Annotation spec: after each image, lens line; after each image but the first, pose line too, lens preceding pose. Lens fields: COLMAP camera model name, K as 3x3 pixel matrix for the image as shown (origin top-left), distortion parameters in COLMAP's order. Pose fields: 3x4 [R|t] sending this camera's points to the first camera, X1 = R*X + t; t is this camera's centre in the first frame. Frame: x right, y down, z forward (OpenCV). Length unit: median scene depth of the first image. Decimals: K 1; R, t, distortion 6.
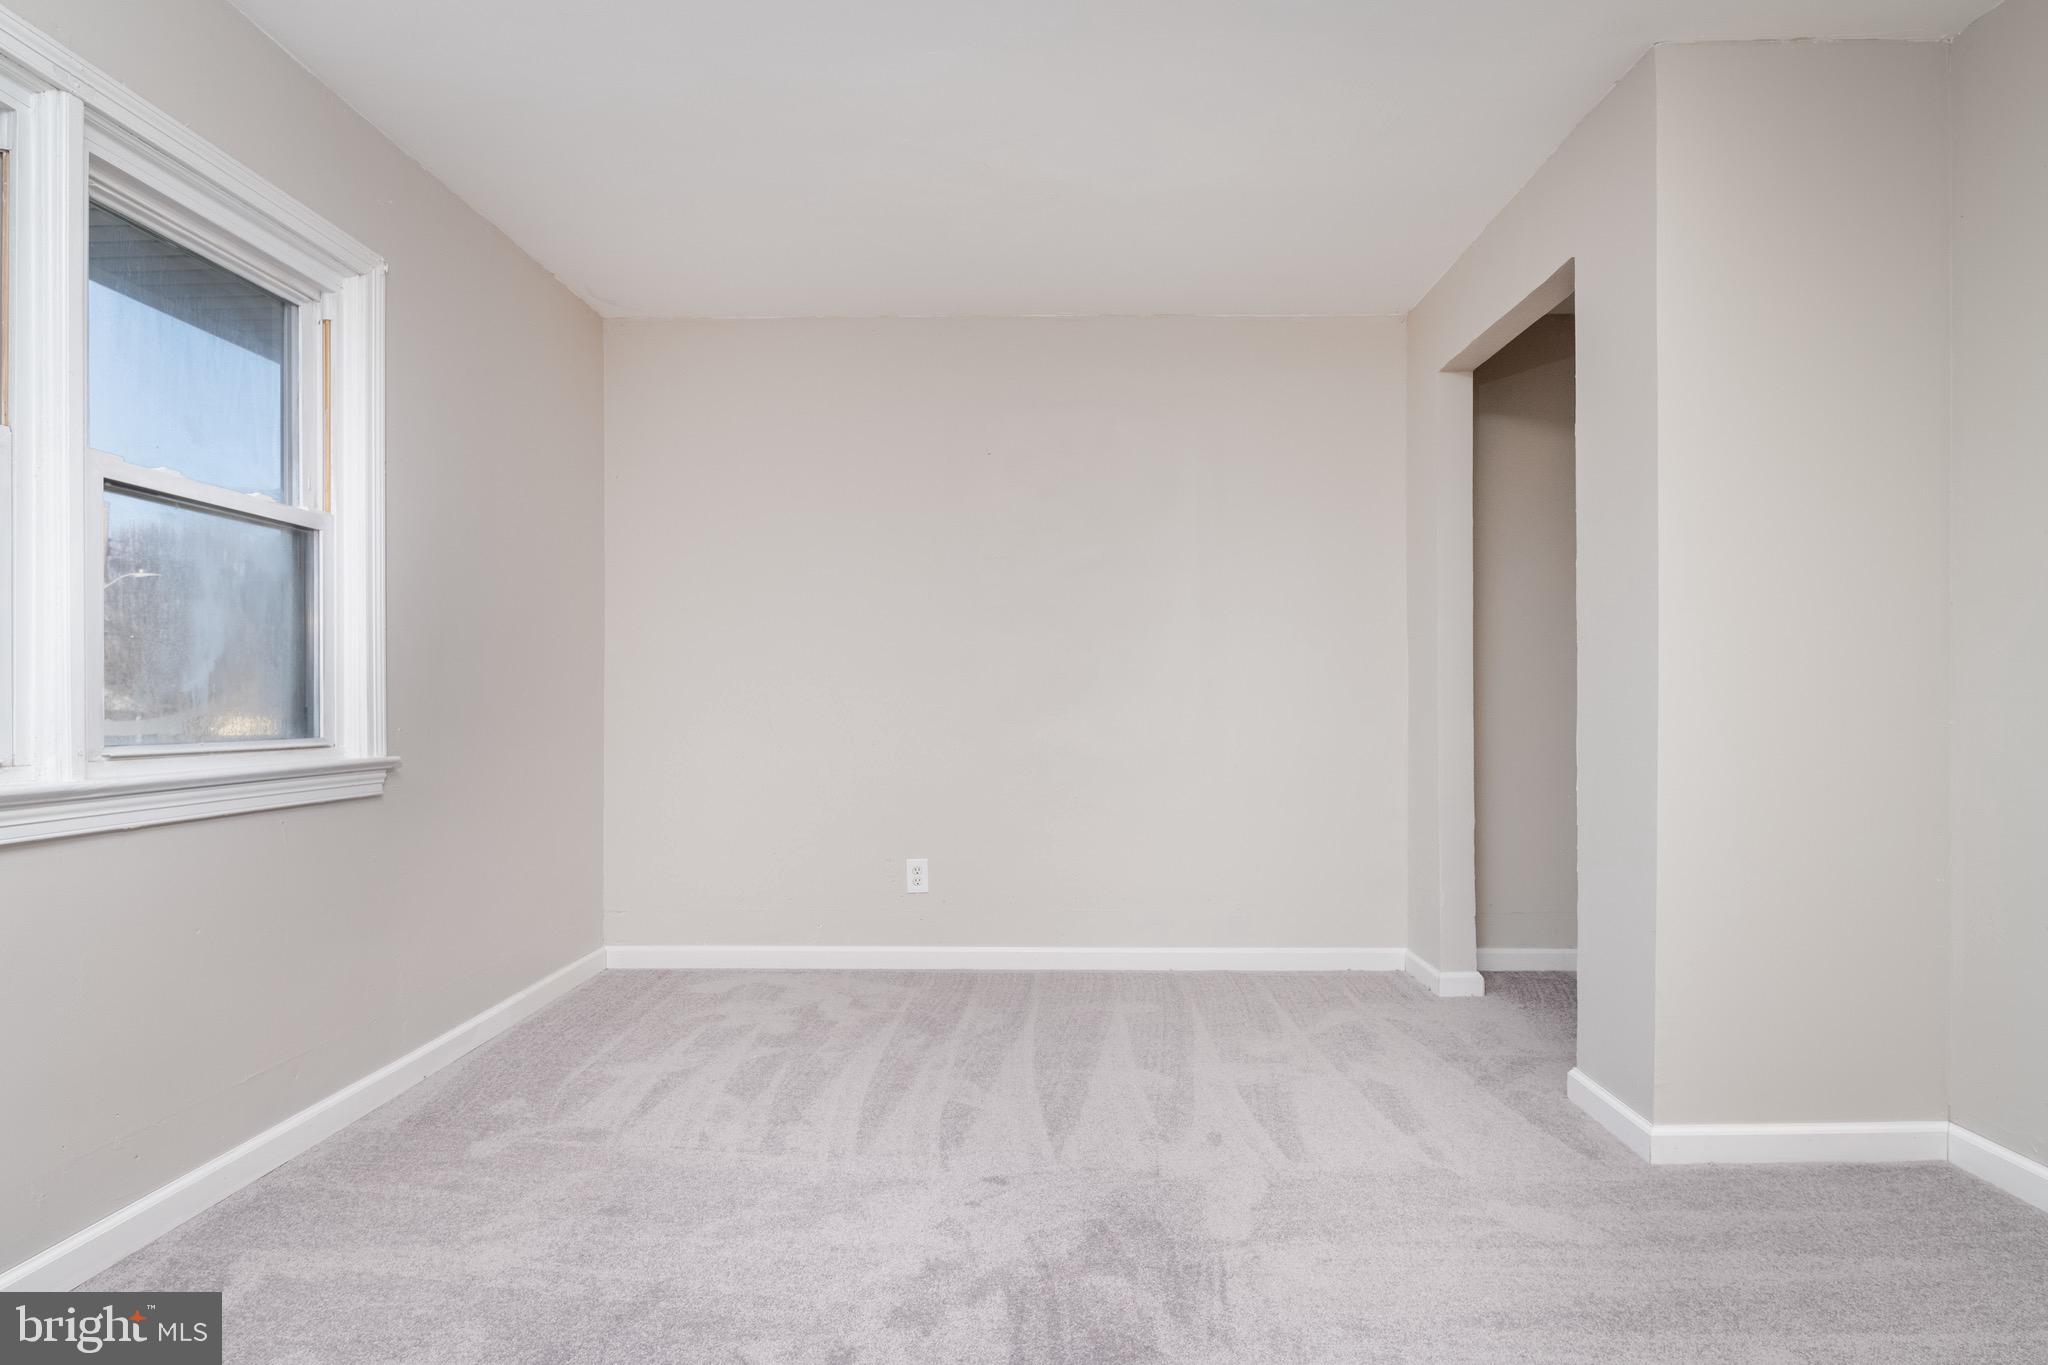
lens RADIAL K [[1052.0, 0, 1029.9], [0, 1052.0, 705.8], [0, 0, 1]] dist [0.018318, -0.018011]
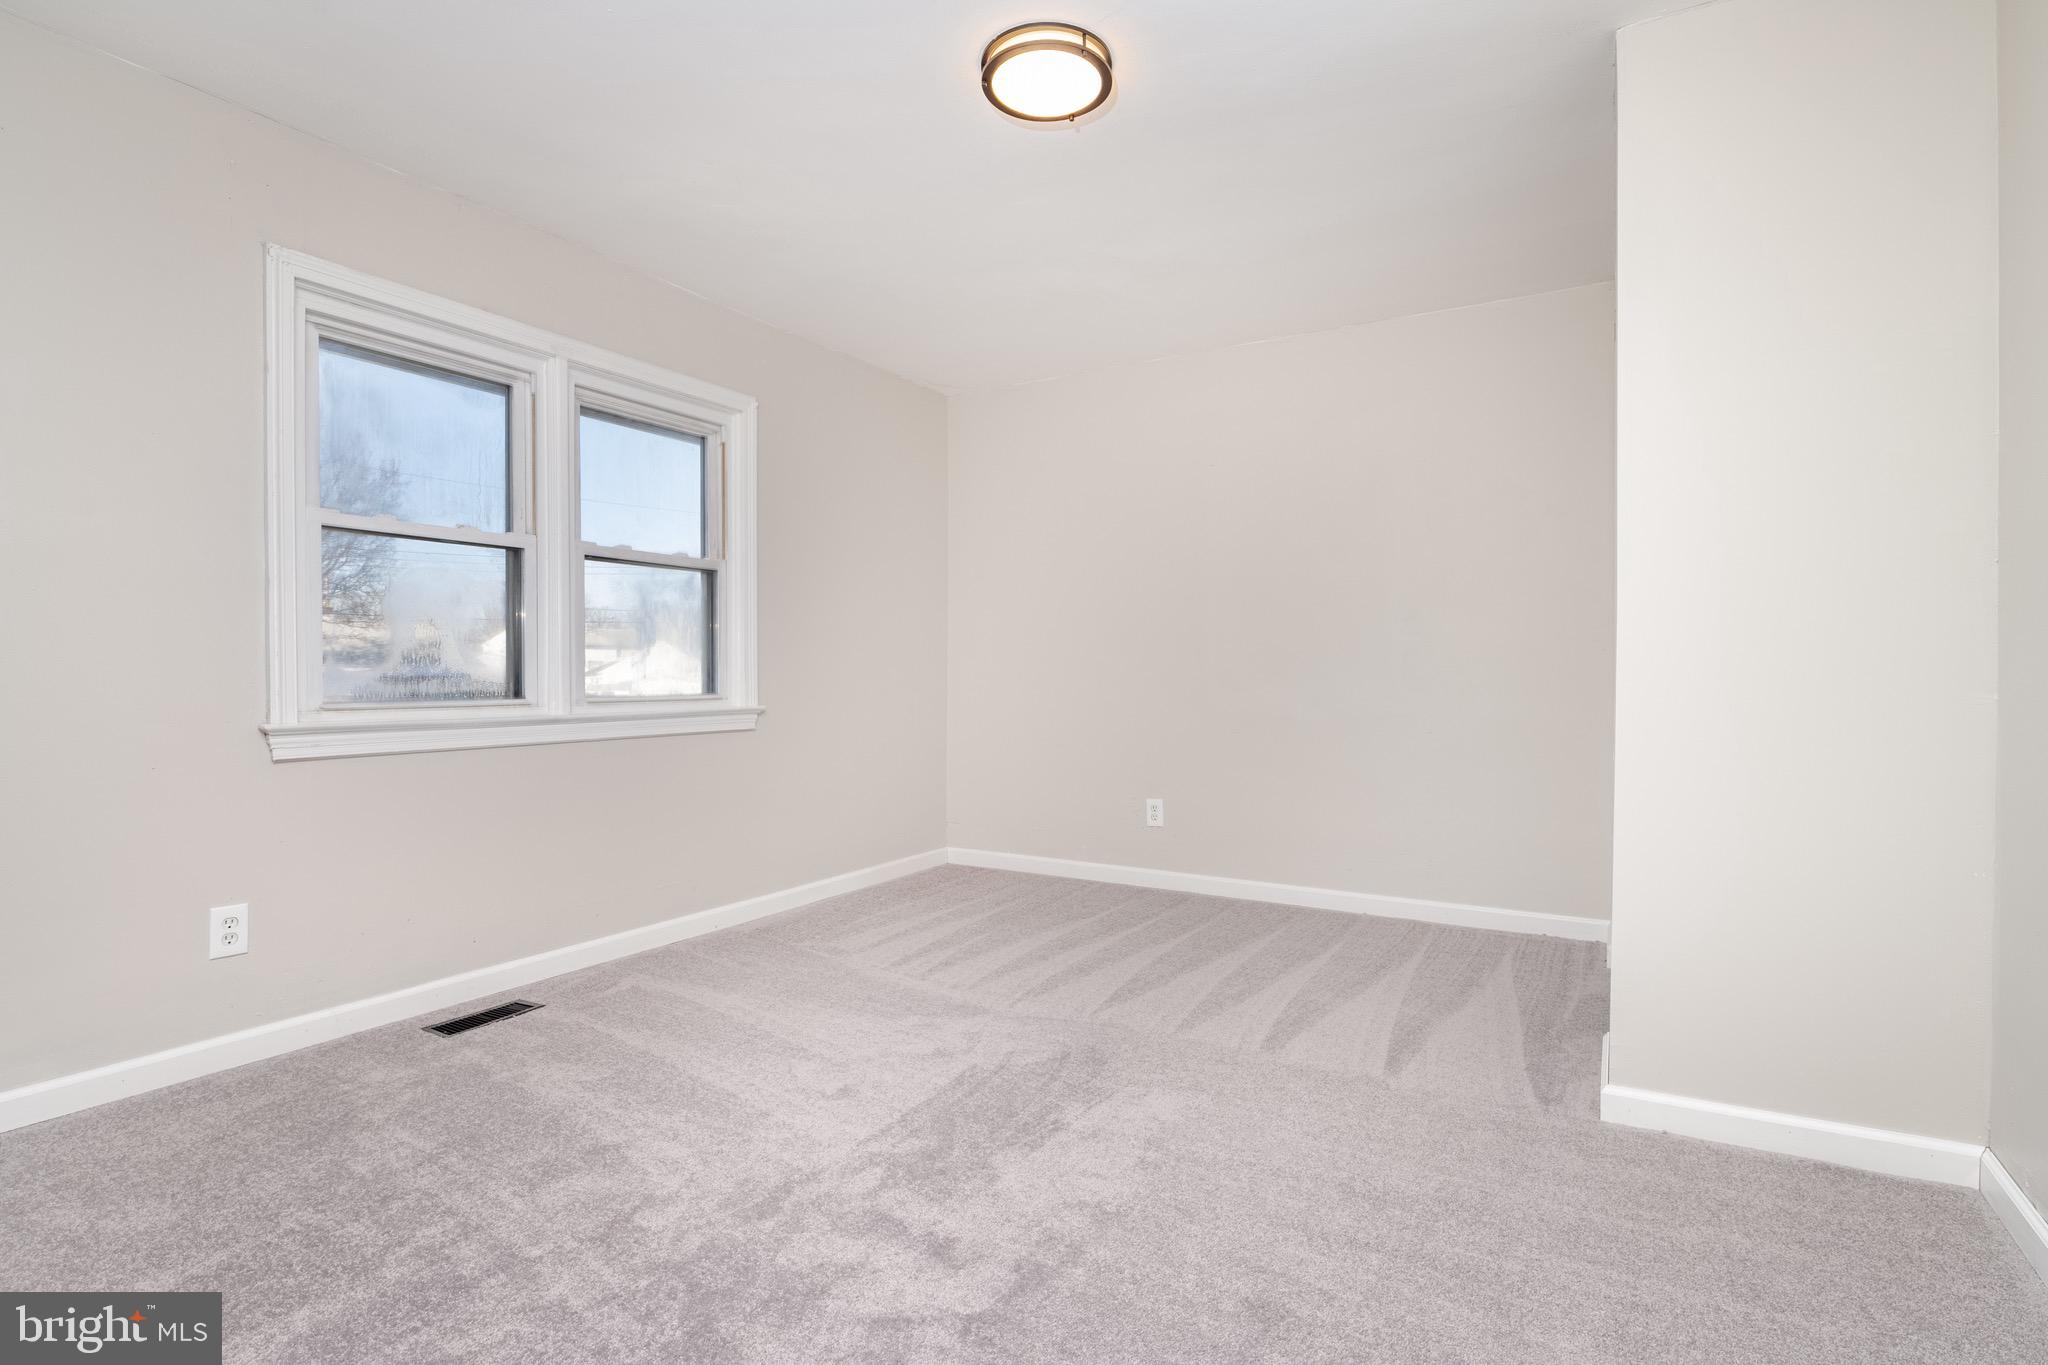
lens RADIAL K [[968.9, 0, 1029.8], [0, 968.9, 676.0], [0, 0, 1]] dist [0.027062, -0.015470]
pose [[0.865219, -0.001173, -0.501393, 0.506163], [0.000970, 0.999999, -0.000665, 0.003433], [0.501393, 0.000089, 0.865220, -0.083509]]
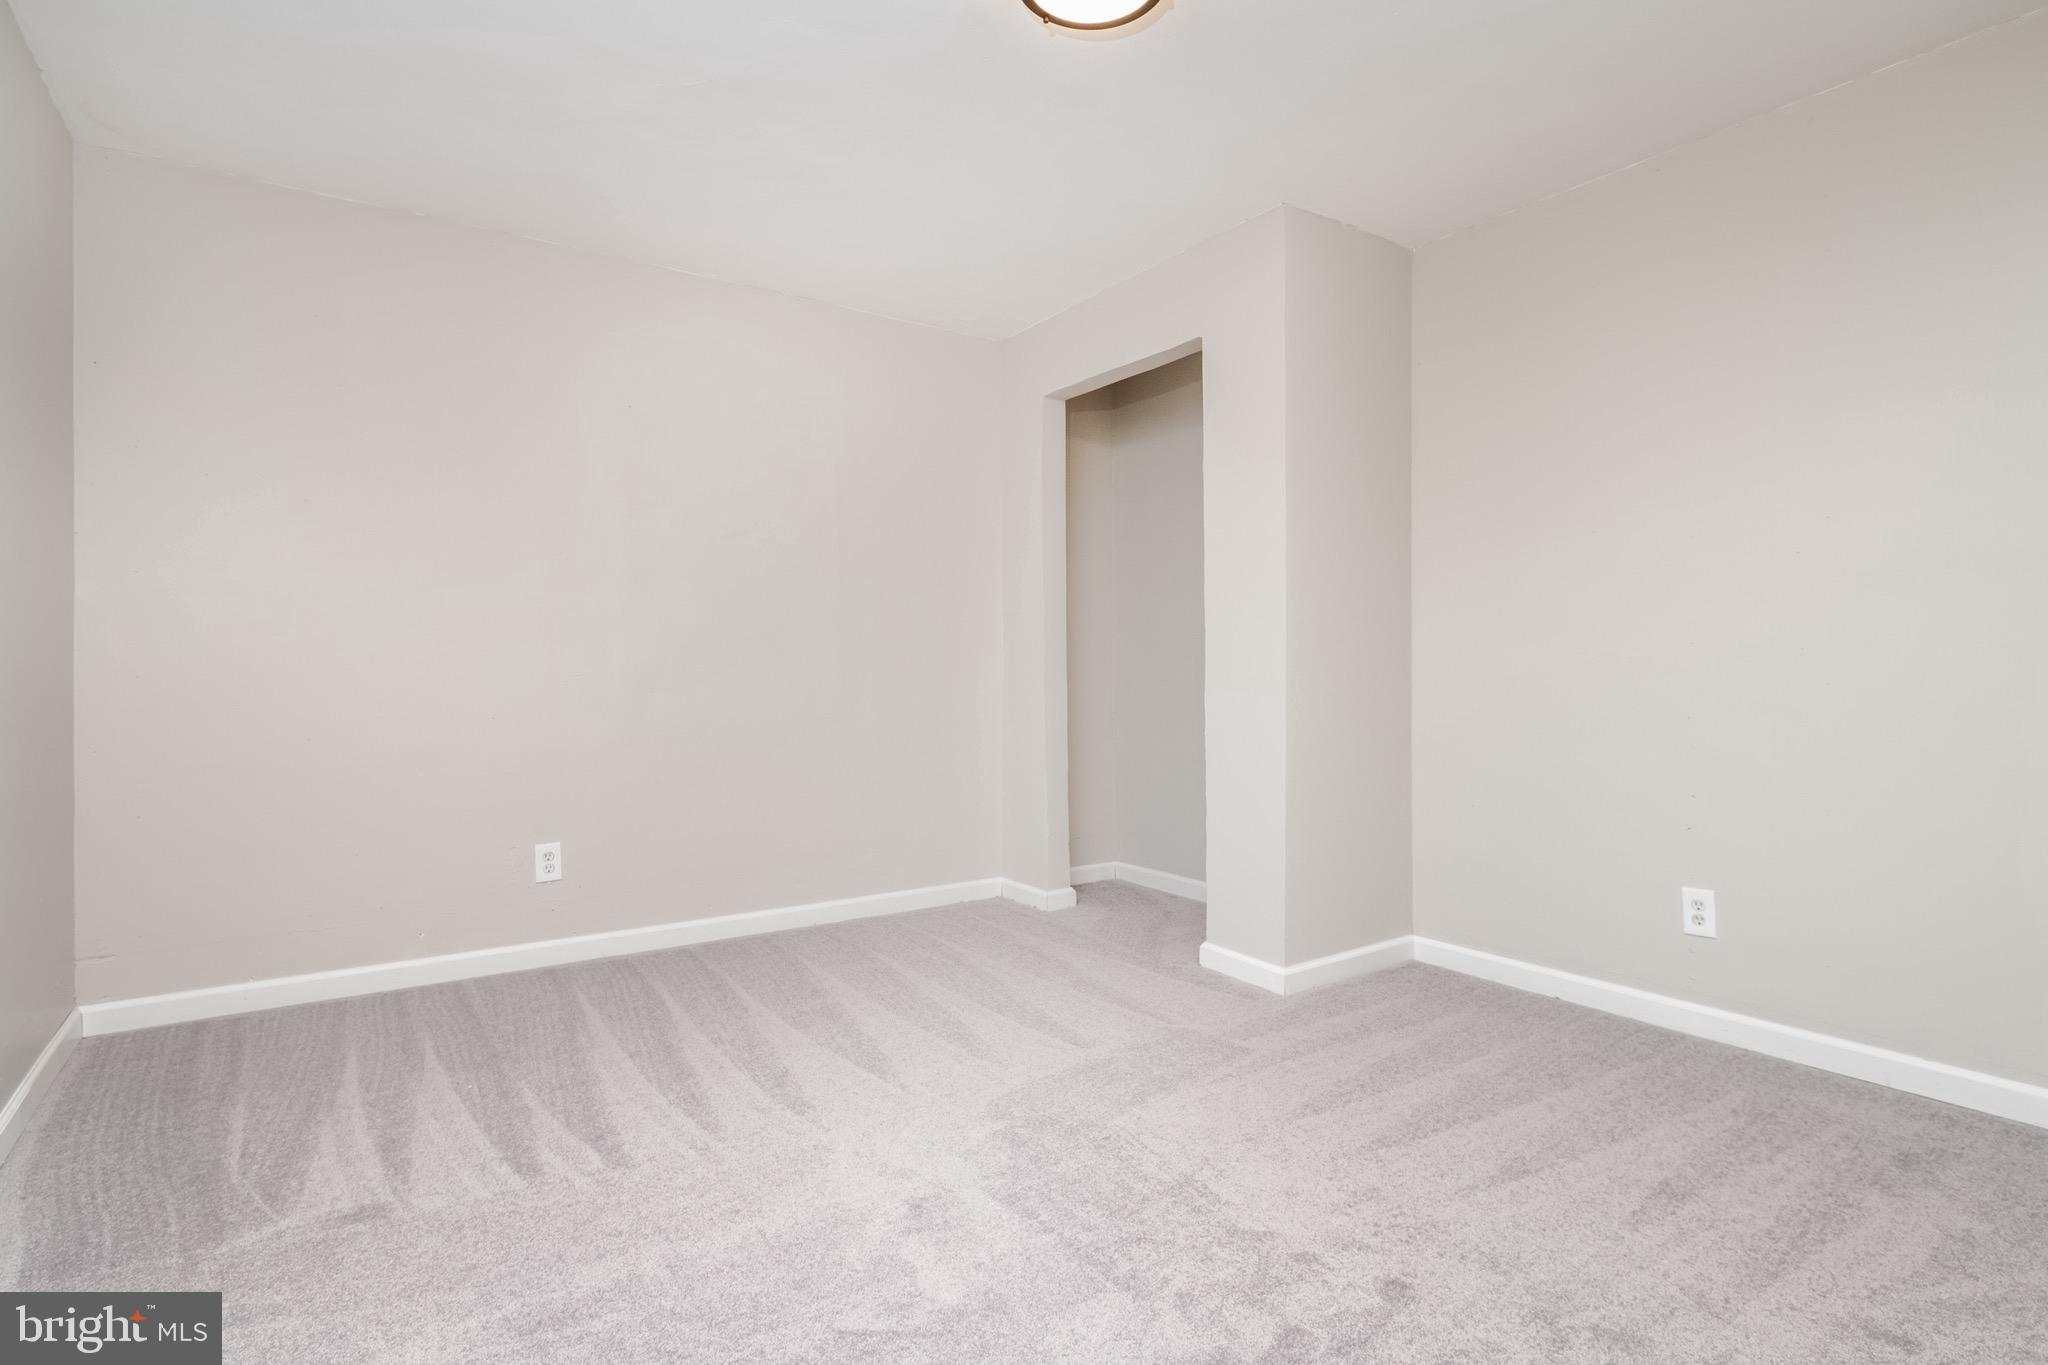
lens RADIAL K [[1018.4, 0, 1024.0], [0, 1018.4, 682.5], [0, 0, 1]] dist [0.009949, -0.000347]
pose [[0.812732, -0.006634, 0.582600, -0.428425], [0.000595, 0.999944, 0.010556, -0.002093], [-0.582638, -0.008232, 0.812690, 0.079703]]
